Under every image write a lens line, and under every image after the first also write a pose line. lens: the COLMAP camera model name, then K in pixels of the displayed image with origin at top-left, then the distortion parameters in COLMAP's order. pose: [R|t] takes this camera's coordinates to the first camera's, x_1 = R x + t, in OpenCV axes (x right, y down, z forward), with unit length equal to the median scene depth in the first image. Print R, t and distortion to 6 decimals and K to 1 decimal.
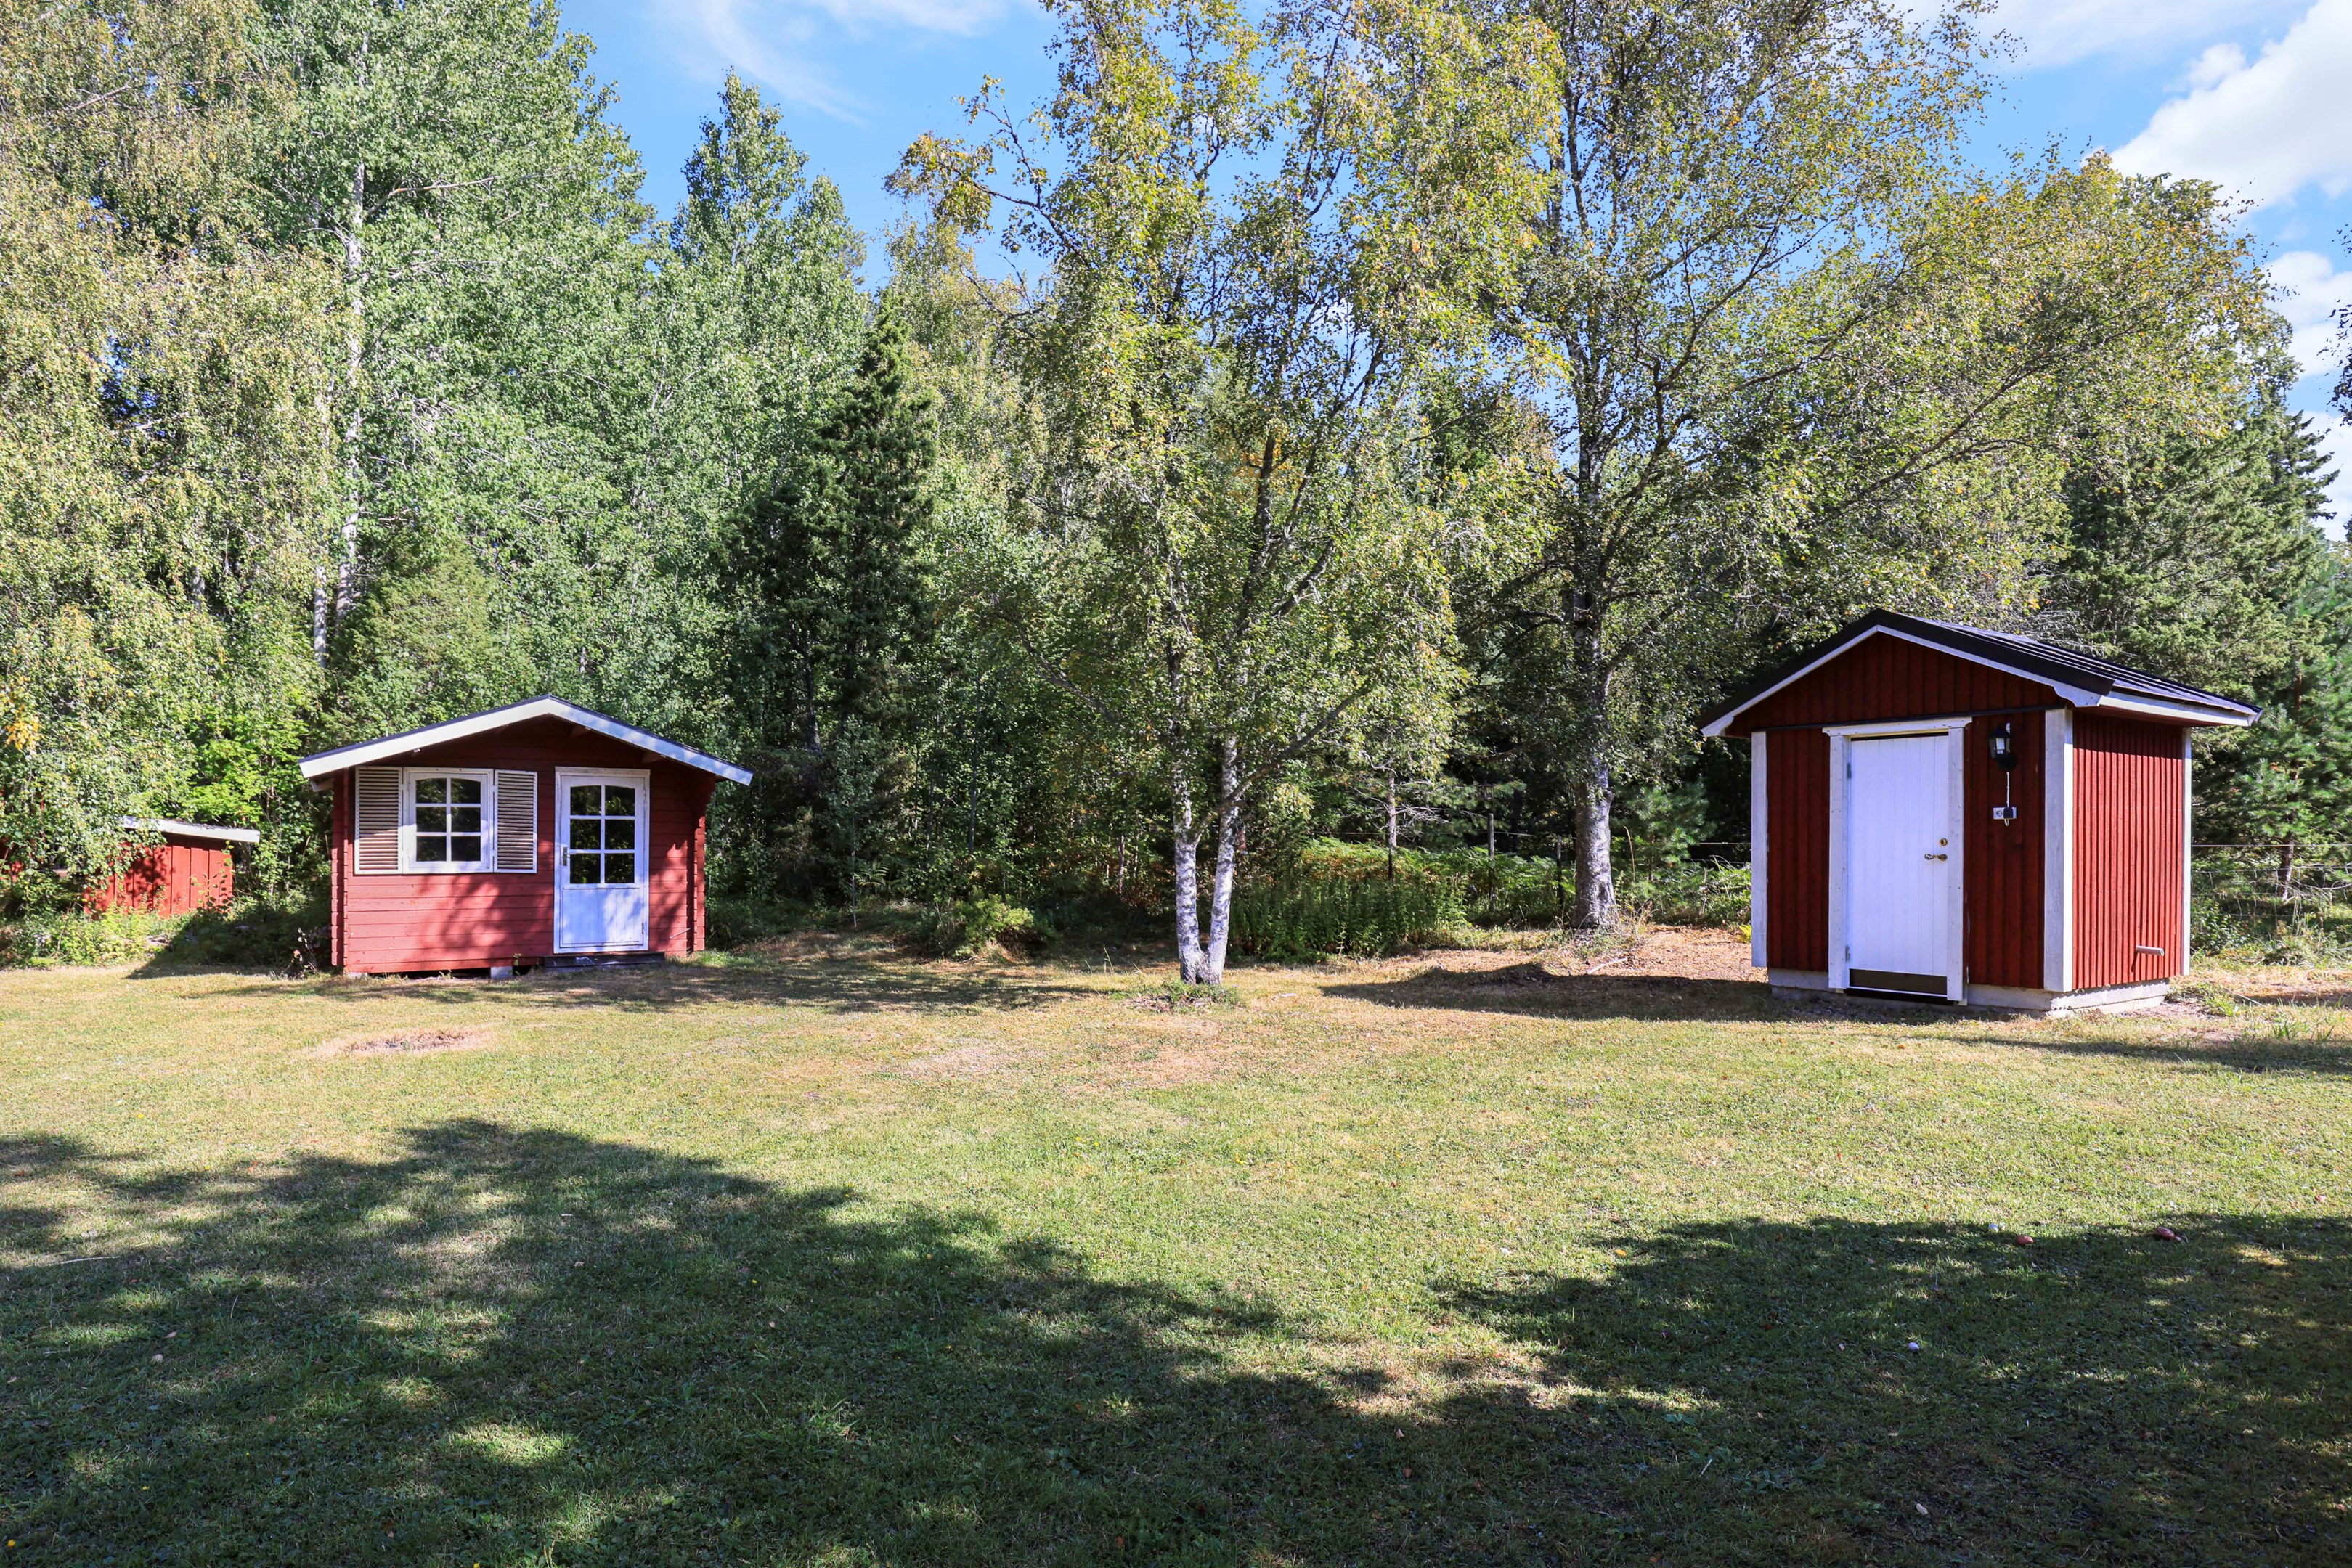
lens RADIAL K [[1340.4, 0, 1188.8], [0, 1340.4, 847.2], [0, 0, 1]] dist [-0.022297, 0.002733]
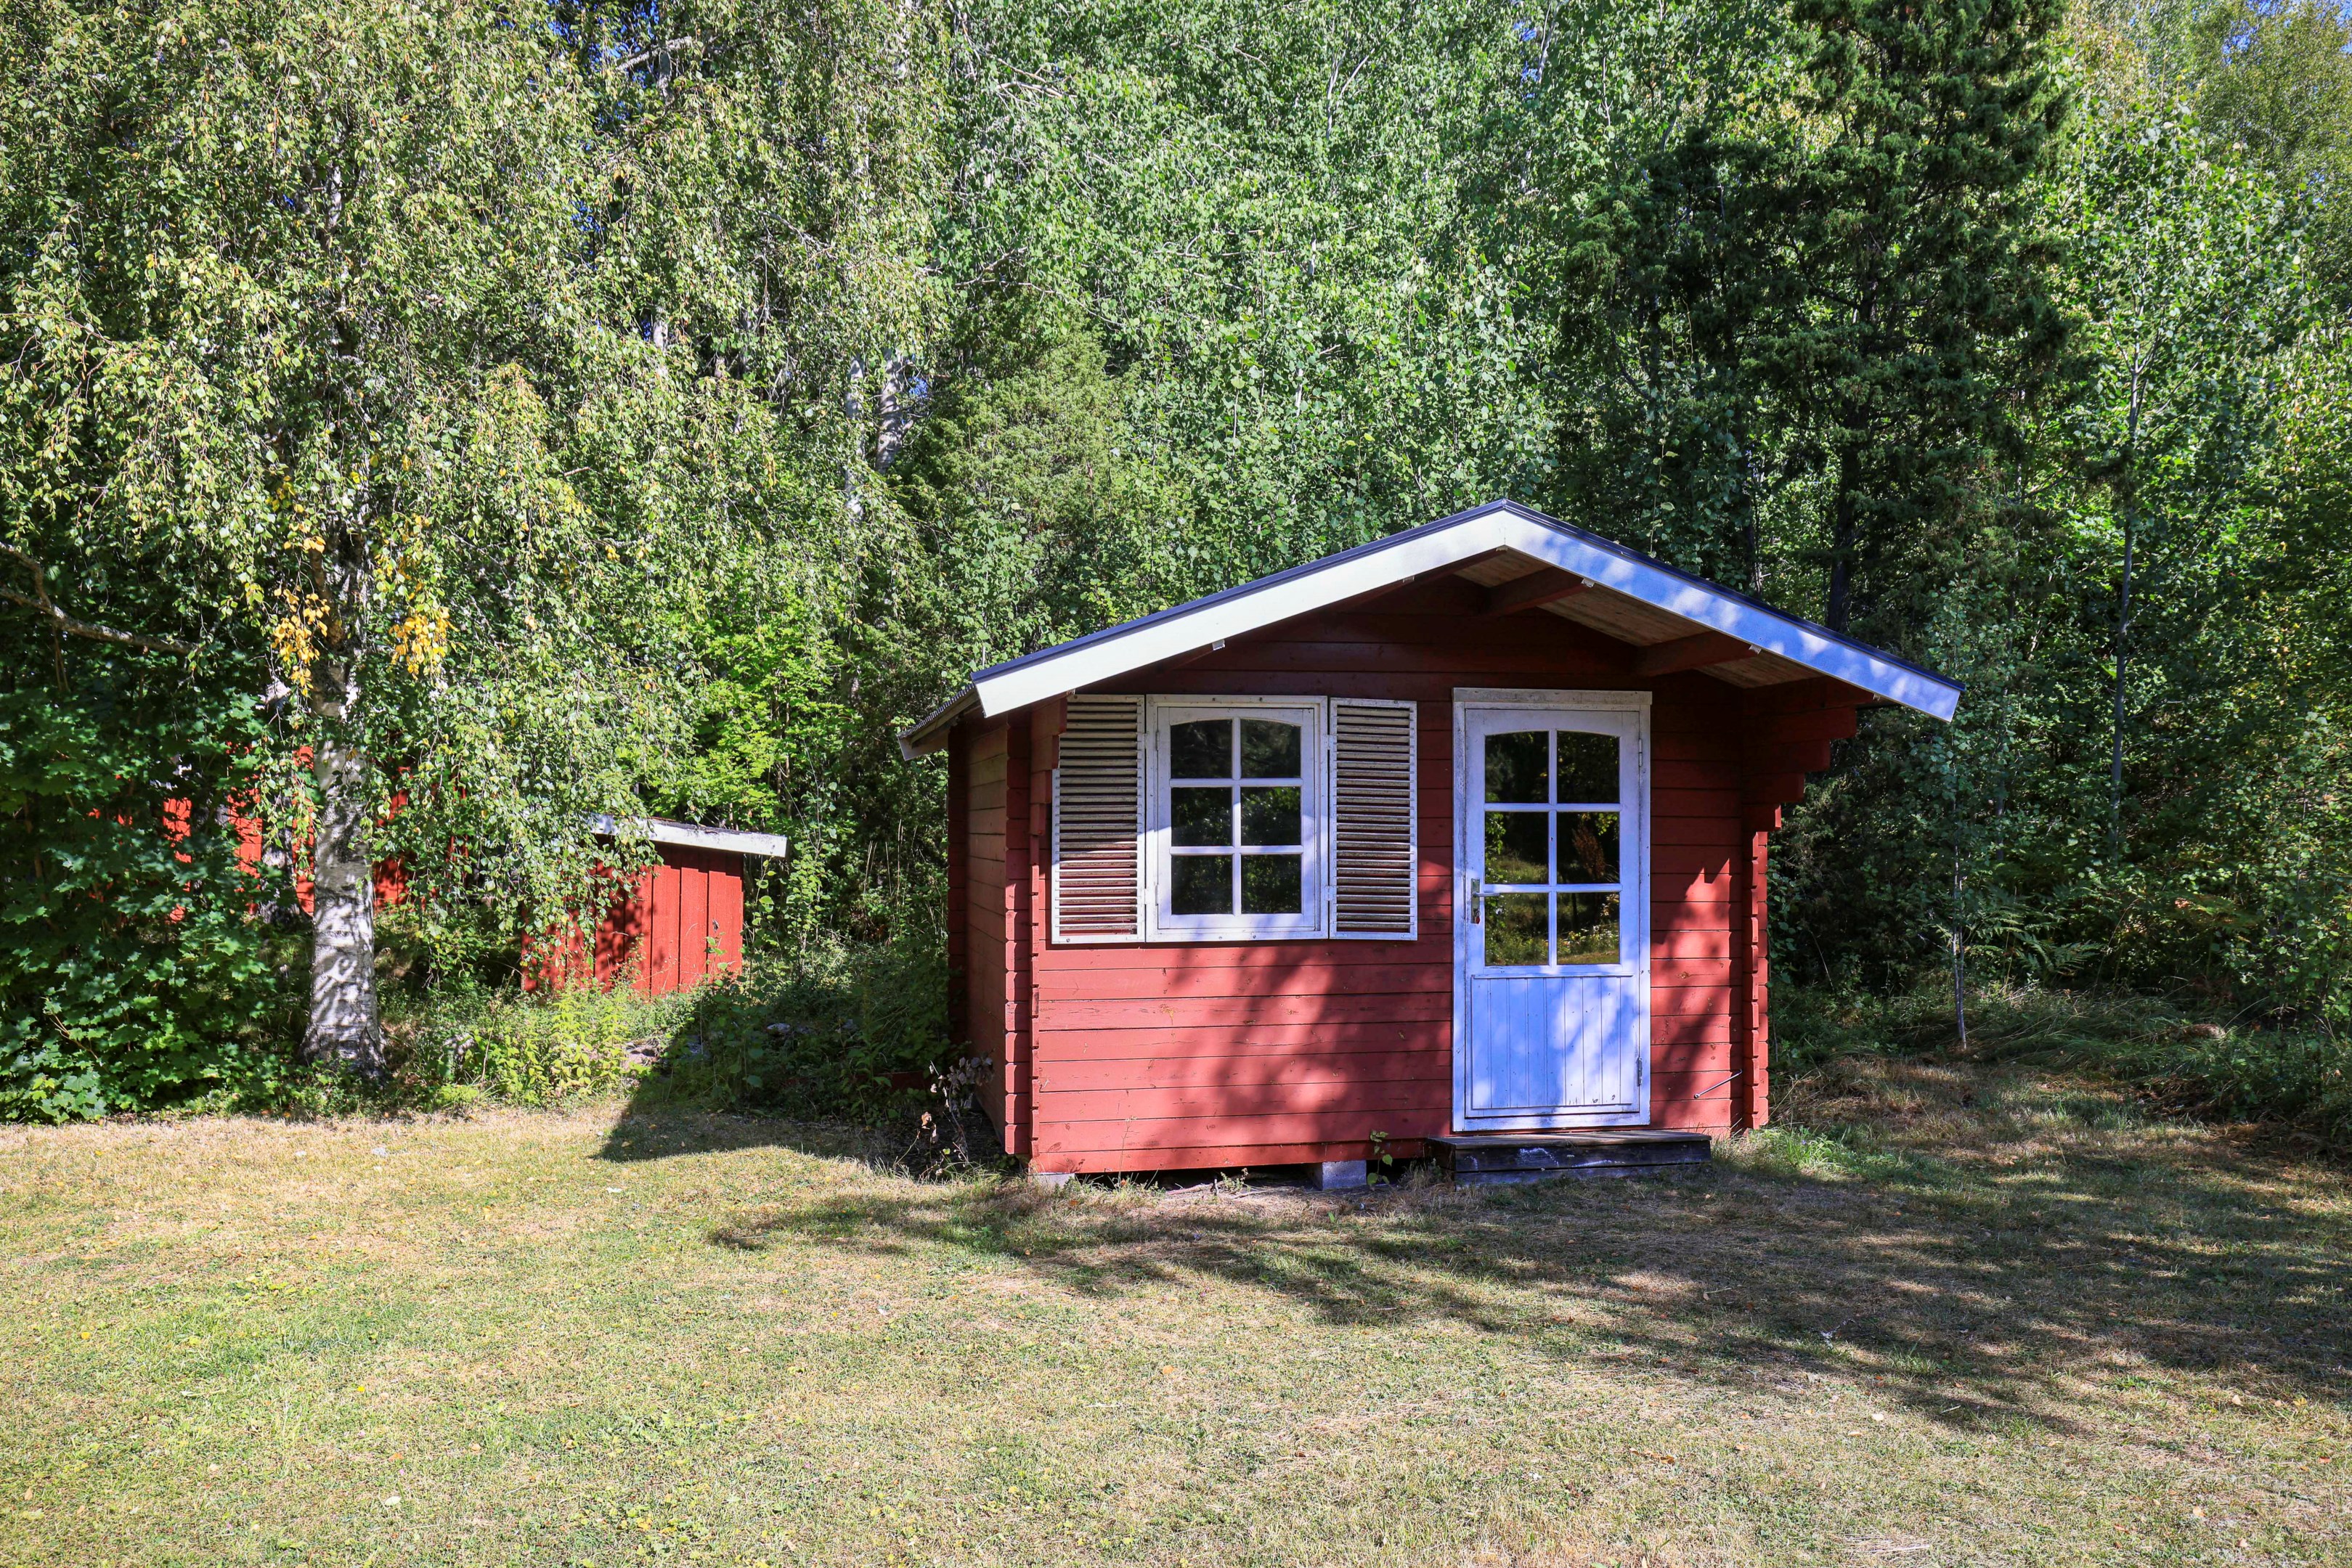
lens RADIAL K [[1912.2, 0, 1176.7], [0, 1912.2, 804.9], [0, 0, 1]] dist [-0.024071, -0.001702]
pose [[0.936005, -0.011271, -0.351807, -0.351978], [0.005207, 0.999821, -0.018179, -0.013008], [0.351949, 0.015184, 0.935896, 0.411290]]
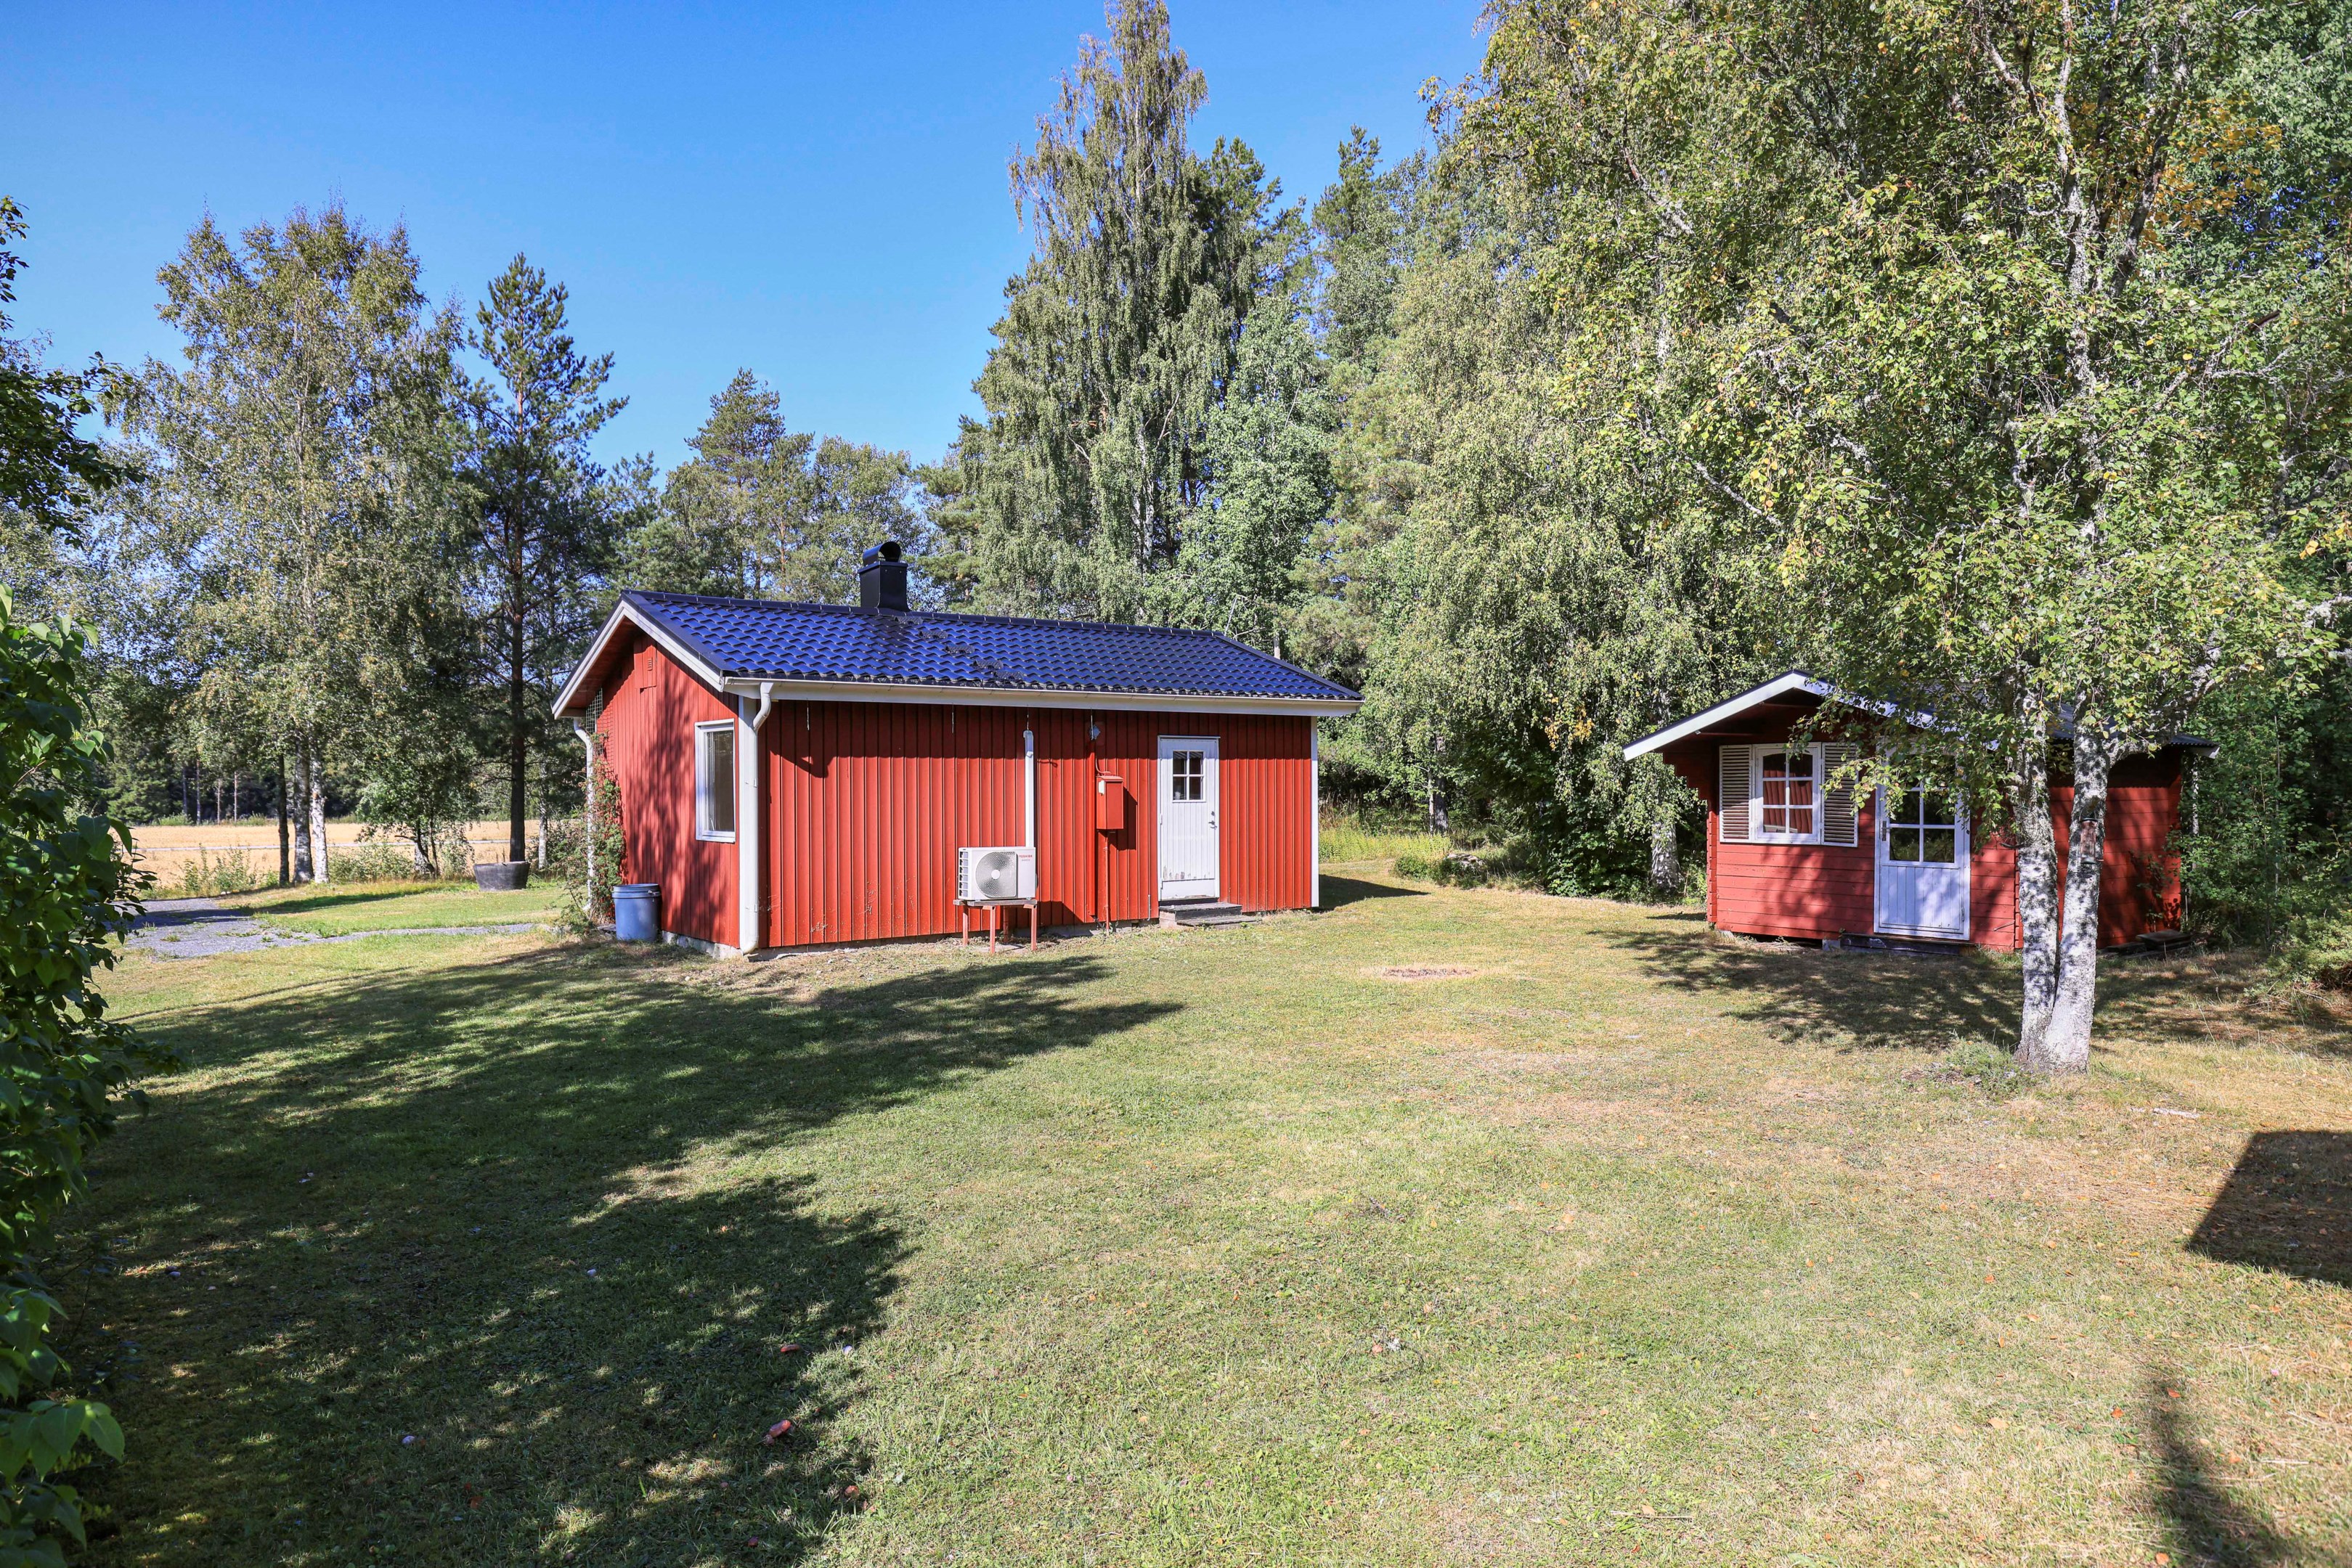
lens RADIAL K [[1573.2, 0, 1176.2], [0, 1573.2, 789.6], [0, 0, 1]] dist [0.006130, 0.000741]
pose [[0.019762, 0.001566, -0.999803, 0.660923], [0.007399, 0.999971, 0.001712, -0.028164], [0.999777, -0.007431, 0.019750, 0.488855]]
